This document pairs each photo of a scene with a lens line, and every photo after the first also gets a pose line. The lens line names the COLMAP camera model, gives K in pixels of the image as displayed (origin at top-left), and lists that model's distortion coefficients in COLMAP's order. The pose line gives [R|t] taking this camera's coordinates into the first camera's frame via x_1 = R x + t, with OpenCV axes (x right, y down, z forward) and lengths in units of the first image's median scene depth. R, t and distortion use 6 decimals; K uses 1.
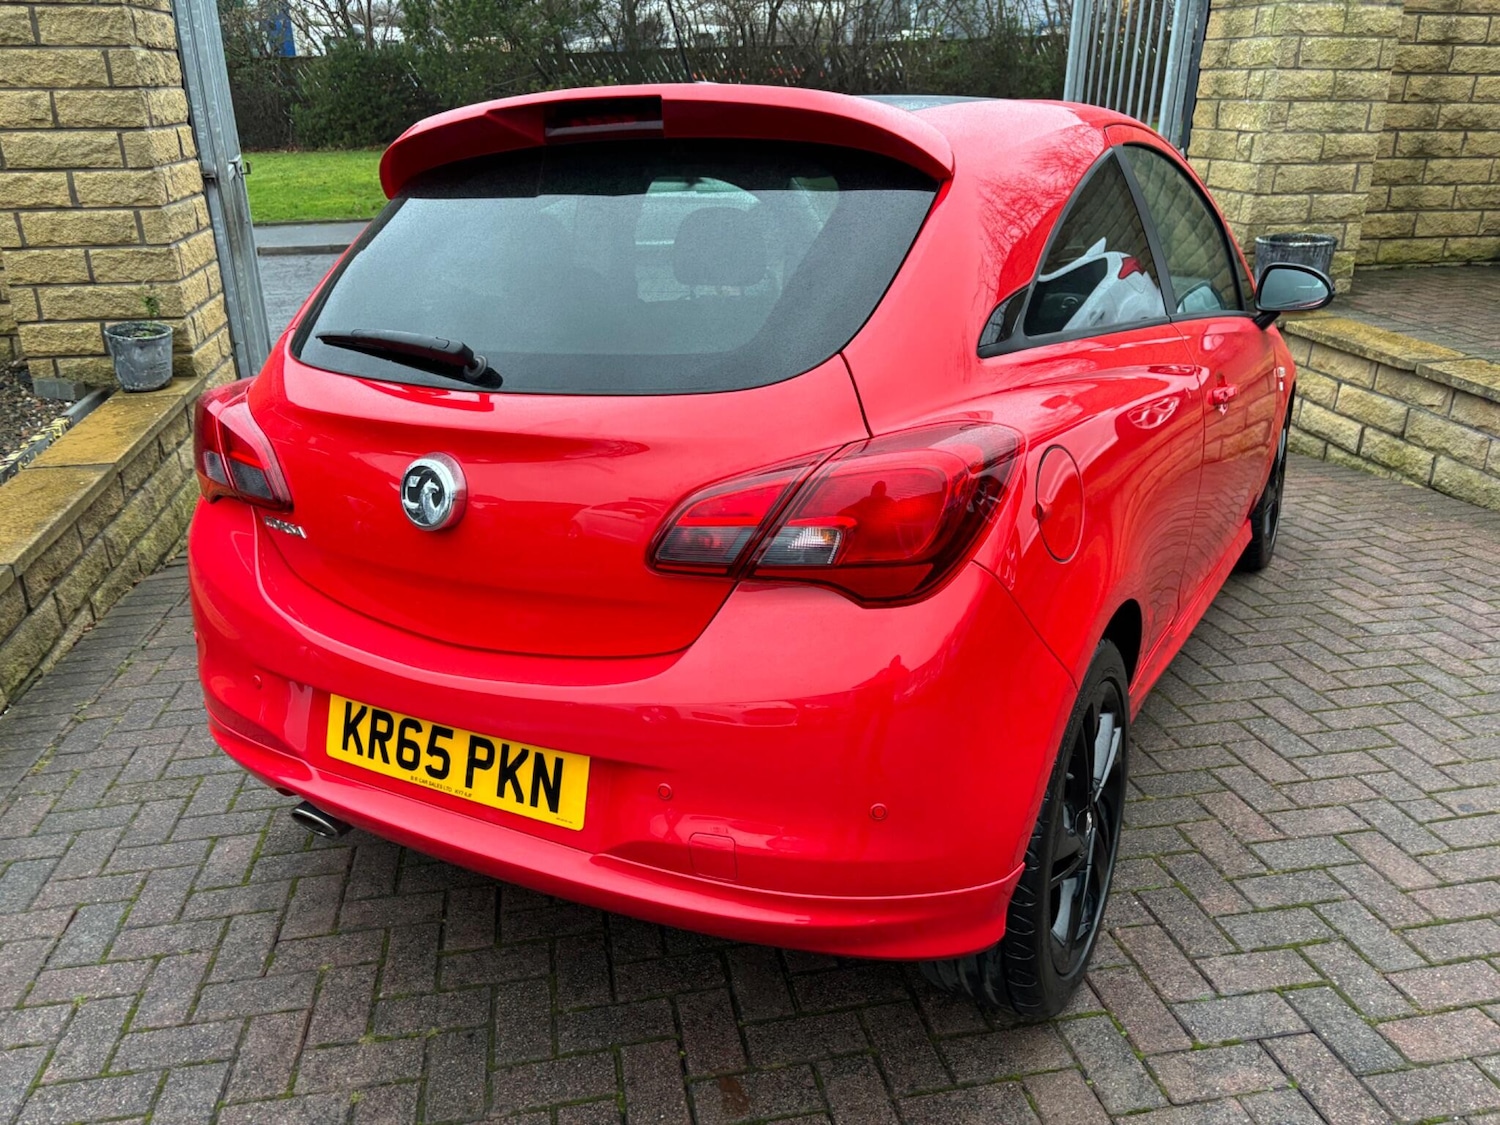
lens RADIAL K [[1131.7, 0, 742.0], [0, 1131.7, 555.2], [0, 0, 1]] dist [0.054413, -0.067282]
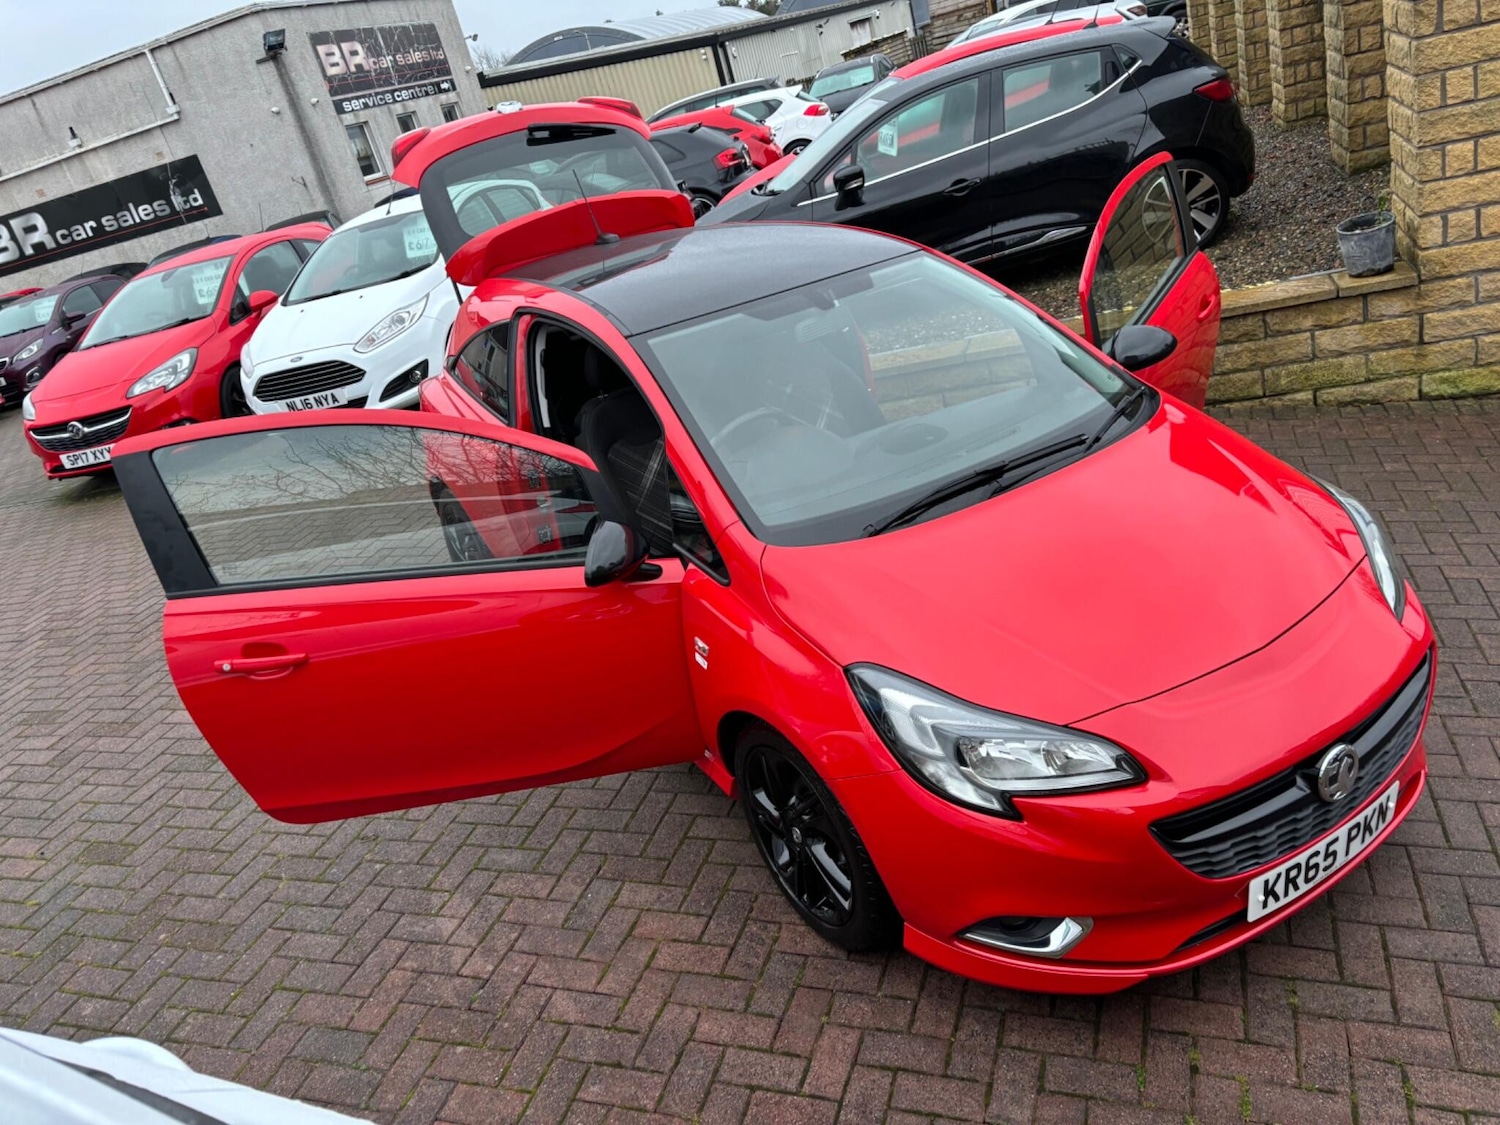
lens RADIAL K [[1121.3, 0, 750.6], [0, 1121.3, 552.7], [0, 0, 1]] dist [0.076541, -0.090396]
pose [[-0.450561, 0.460023, -0.765097, 0.824955], [-0.101513, 0.825058, 0.555855, -0.530584], [0.886955, 0.328114, -0.325040, 0.998307]]
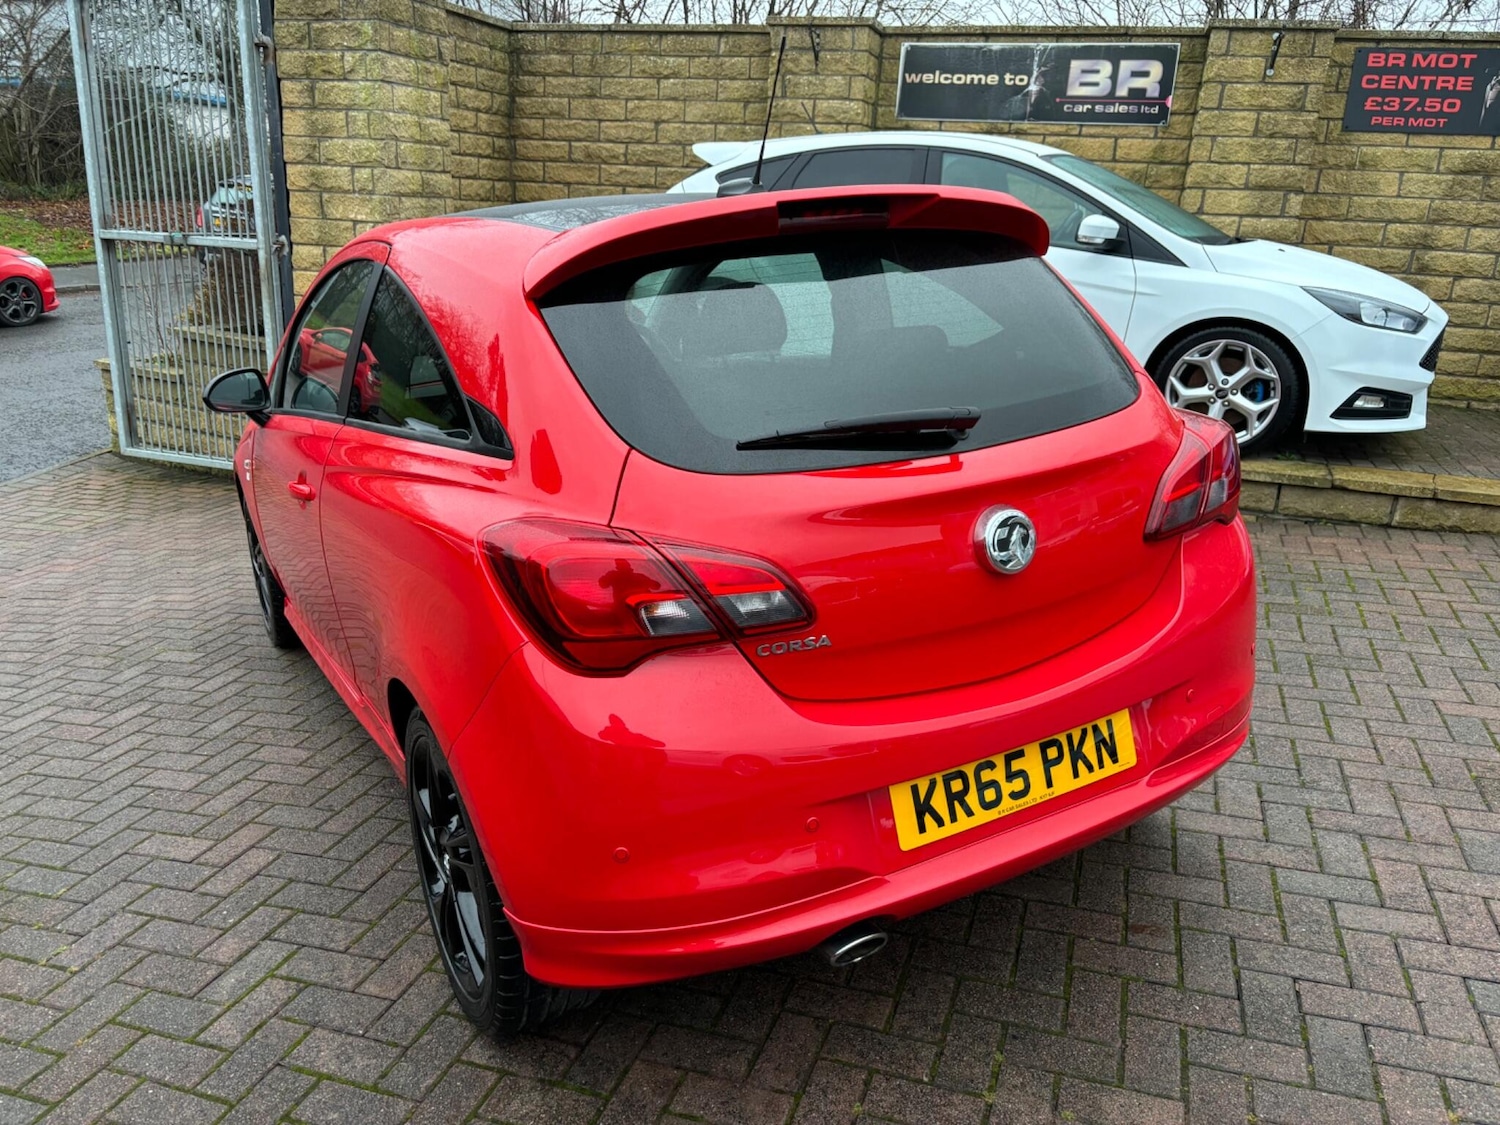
lens RADIAL K [[1132.6, 0, 743.6], [0, 1132.6, 550.2], [0, 0, 1]] dist [0.059866, -0.062201]
pose [[0.505656, -0.232484, 0.830821, -0.482085], [0.292693, 0.952122, 0.088287, -0.079473], [-0.811568, 0.198533, 0.549492, 0.215171]]
